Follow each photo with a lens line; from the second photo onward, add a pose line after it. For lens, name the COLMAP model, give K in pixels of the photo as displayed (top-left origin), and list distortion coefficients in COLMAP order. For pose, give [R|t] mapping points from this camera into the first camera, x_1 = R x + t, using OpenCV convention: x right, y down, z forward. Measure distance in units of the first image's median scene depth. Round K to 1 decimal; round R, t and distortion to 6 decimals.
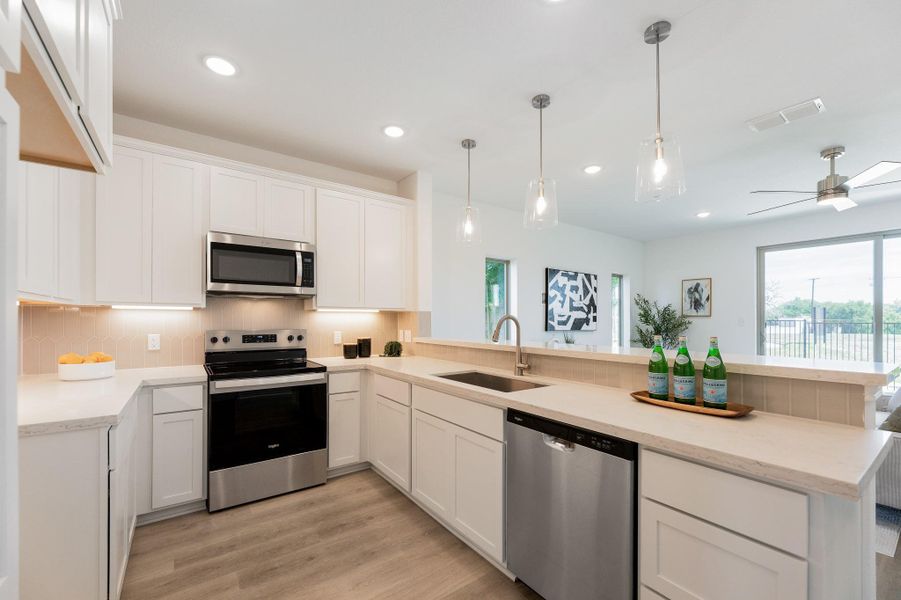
lens RADIAL K [[373.7, 0, 453.2], [0, 373.7, 320.0], [0, 0, 1]] dist [-0.000629, -0.000166]
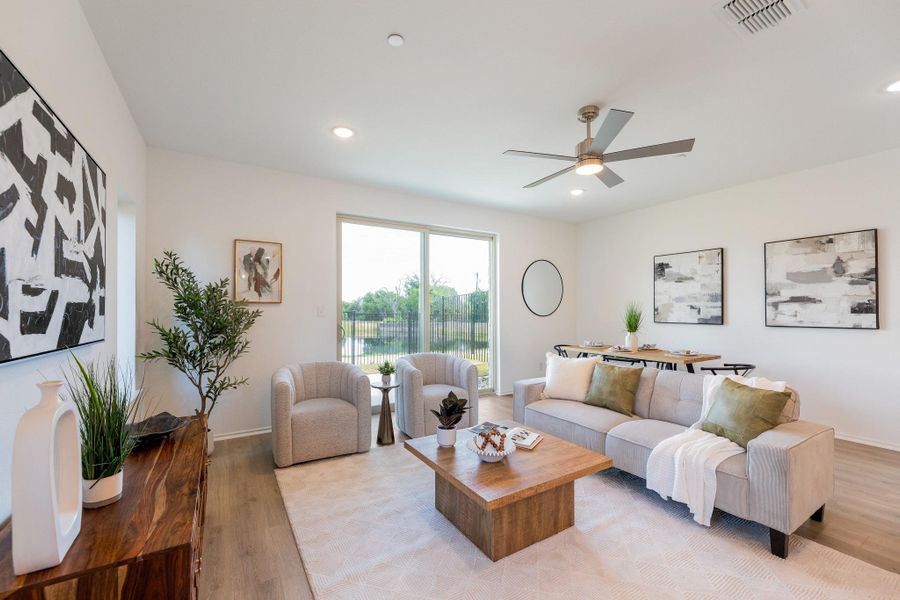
lens RADIAL K [[366.4, 0, 450.0], [0, 366.4, 306.3], [0, 0, 1]] dist [-0.001354, -0.000203]
pose [[0.075795, 0.007075, 0.997098, 0.089469], [-0.000993, 0.999975, -0.007020, -0.000669], [-0.997123, -0.000458, 0.075801, 0.731006]]
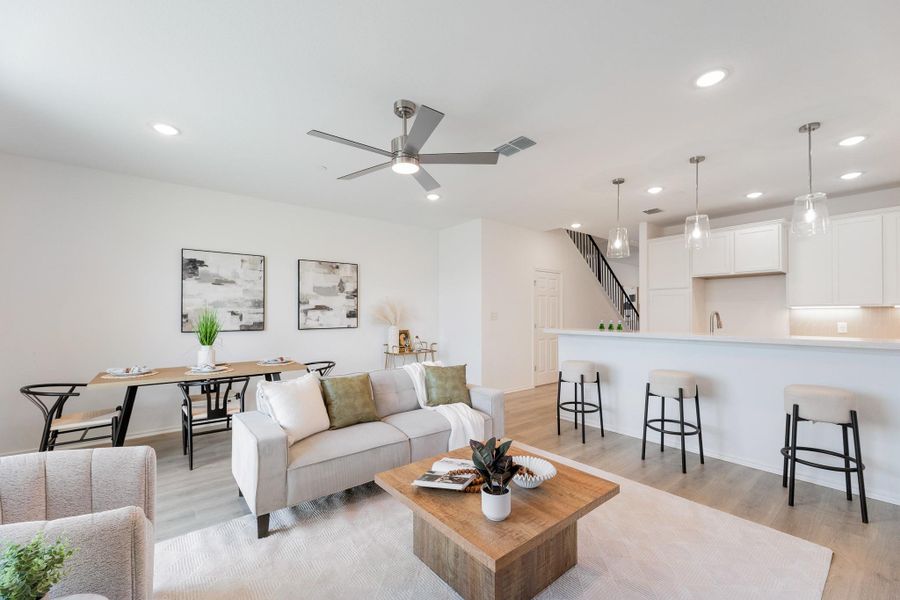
lens RADIAL K [[366.1, 0, 450.3], [0, 366.1, 314.3], [0, 0, 1]] dist [0.001929, 0.000130]
pose [[-0.998612, 0.001803, -0.052638, 0.556948], [0.001883, 0.999997, -0.001463, -0.000686], [0.052635, -0.001560, -0.998613, 1.048761]]
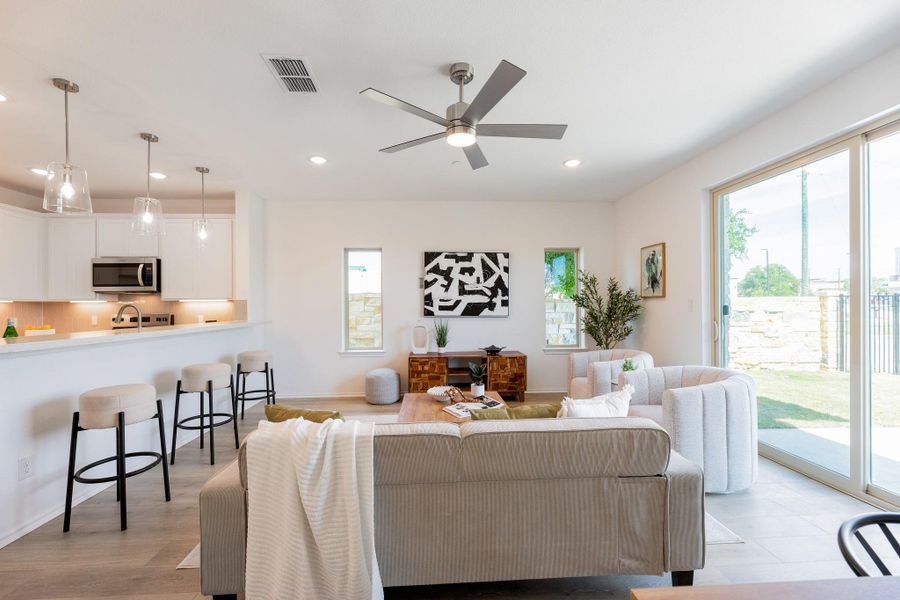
lens RADIAL K [[366.4, 0, 450.0], [0, 366.4, 306.3], [0, 0, 1]] dist [-0.001354, -0.000203]
pose [[0.839015, -0.005153, -0.544084, 0.803298], [0.009269, 0.999945, 0.004824, -0.000793], [0.544029, -0.009090, 0.839017, 0.226989]]
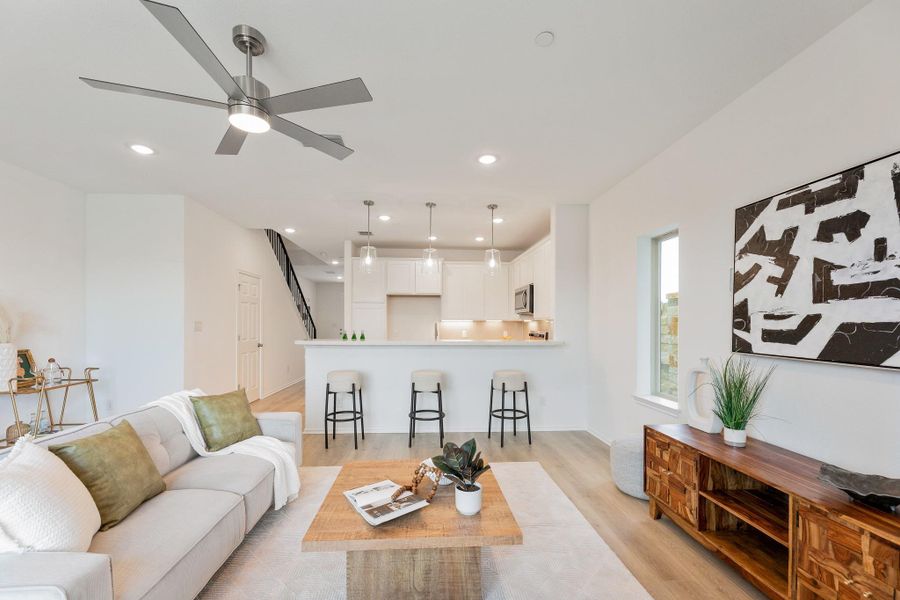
lens RADIAL K [[378.2, 0, 444.0], [0, 378.2, 325.4], [0, 0, 1]] dist [-0.000514, 0.000031]
pose [[-0.538572, -0.000872, -0.842579, 0.786517], [-0.003822, 0.999992, 0.001408, -0.001955], [0.842571, 0.003979, -0.538571, 0.920751]]
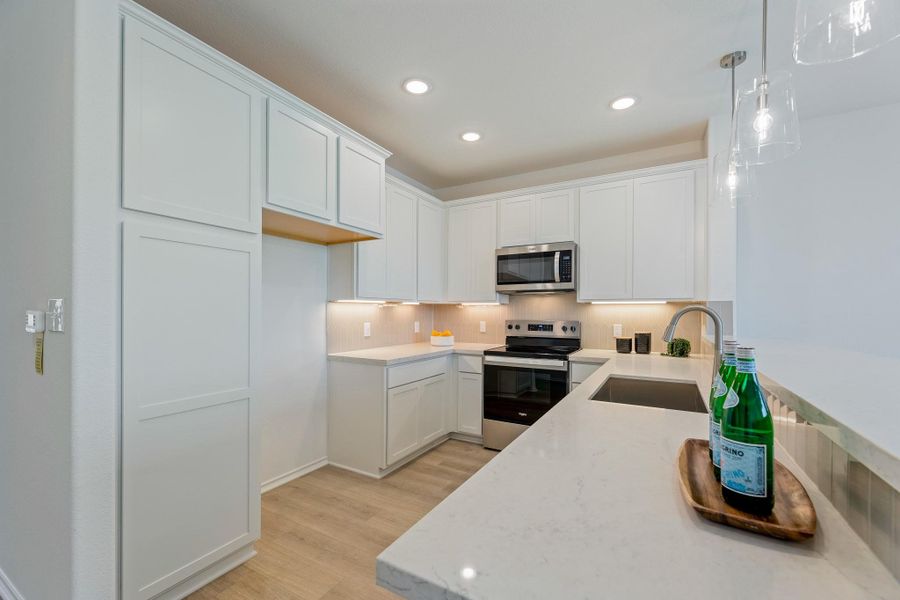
lens RADIAL K [[377.1, 0, 446.4], [0, 377.1, 313.7], [0, 0, 1]] dist [-0.000330, -0.000036]
pose [[0.398813, 0.003858, -0.917024, 0.267405], [-0.003916, 0.999989, 0.002504, 0.001557], [0.917024, 0.002593, 0.398824, 0.130108]]
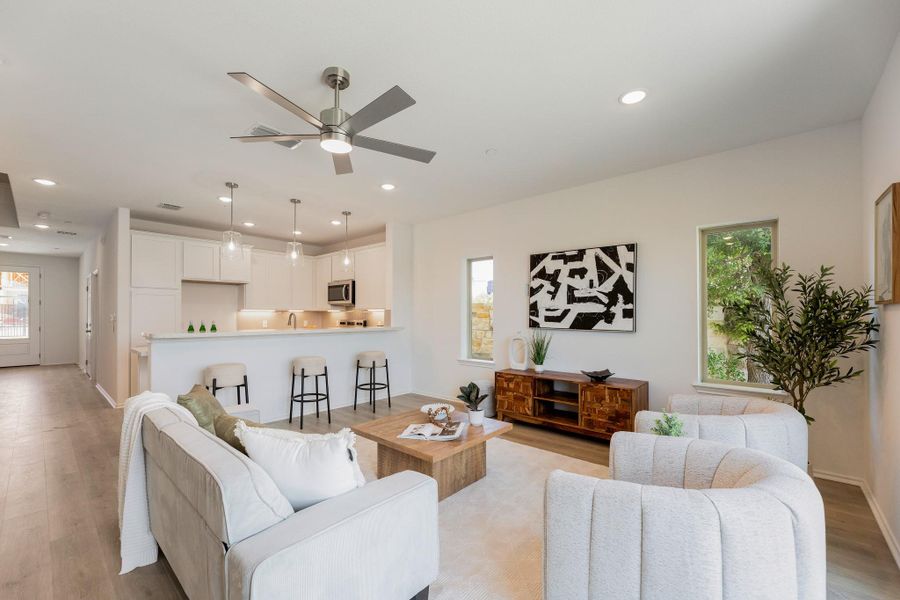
lens RADIAL K [[371.3, 0, 449.7], [0, 371.3, 313.4], [0, 0, 1]] dist [-0.000534, -0.000120]
pose [[0.209394, -0.004375, -0.977822, 1.016704], [0.000819, 0.999990, -0.004299, -0.000657], [0.977831, 0.000099, 0.209396, 0.619735]]
